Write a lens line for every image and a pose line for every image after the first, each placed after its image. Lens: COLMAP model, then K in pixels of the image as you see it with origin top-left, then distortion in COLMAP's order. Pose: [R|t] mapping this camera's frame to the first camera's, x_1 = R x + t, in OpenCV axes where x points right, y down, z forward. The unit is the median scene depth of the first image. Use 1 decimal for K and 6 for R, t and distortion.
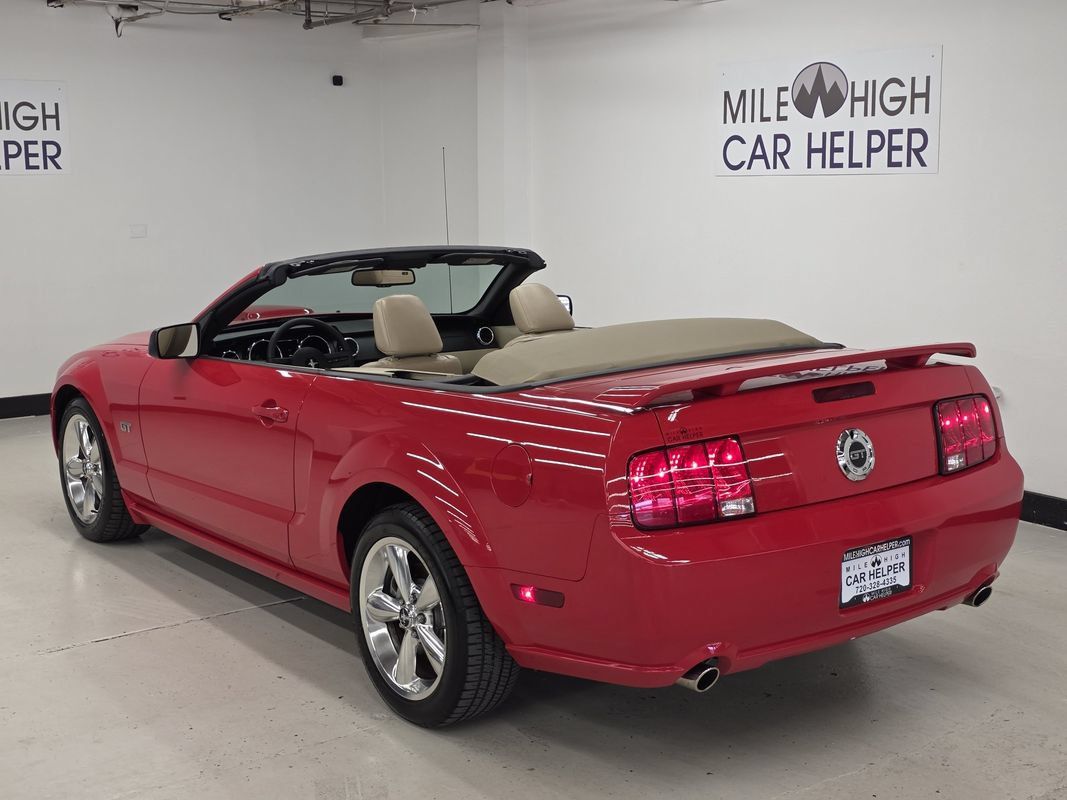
lens RADIAL K [[1461.9, 0, 537.6], [0, 1461.9, 360.8], [0, 0, 1]] dist [0.115403, -0.054608]
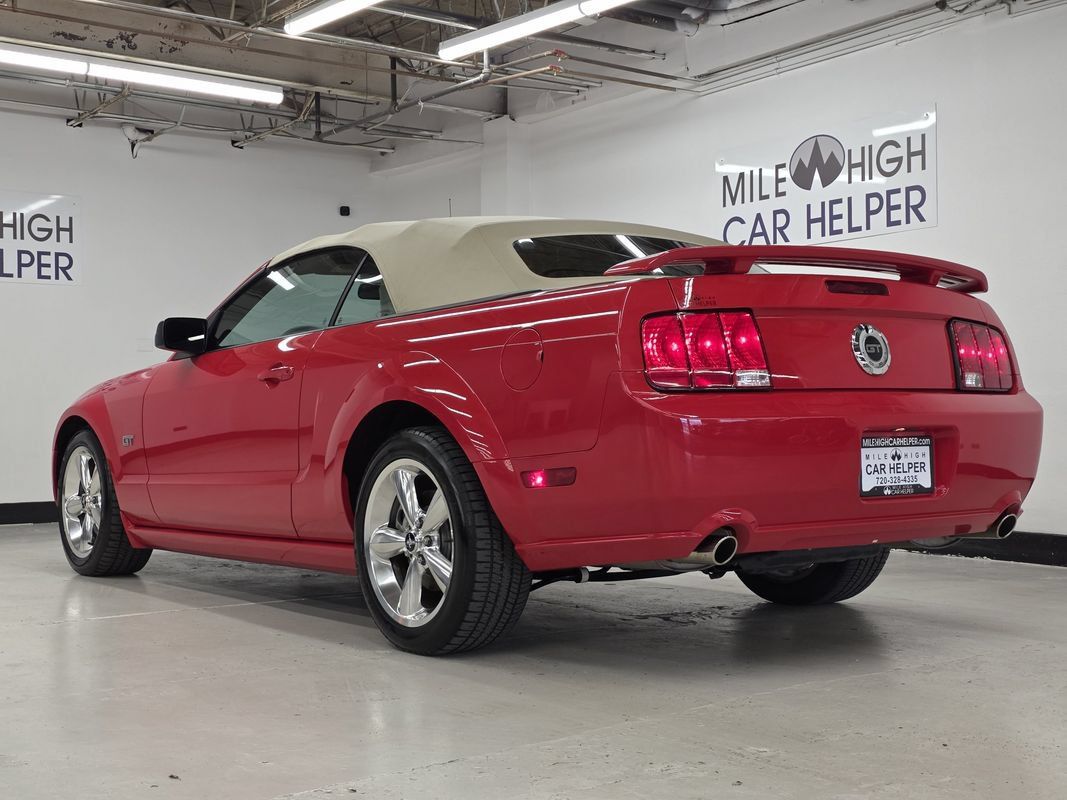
lens RADIAL K [[1451.8, 0, 527.0], [0, 1451.8, 395.3], [0, 0, 1]] dist [0.127924, -0.143137]
pose [[0.999981, -0.002588, -0.005547, -0.004745], [0.001708, 0.988179, -0.153296, 0.137709], [0.005878, 0.153283, 0.988165, 0.021552]]
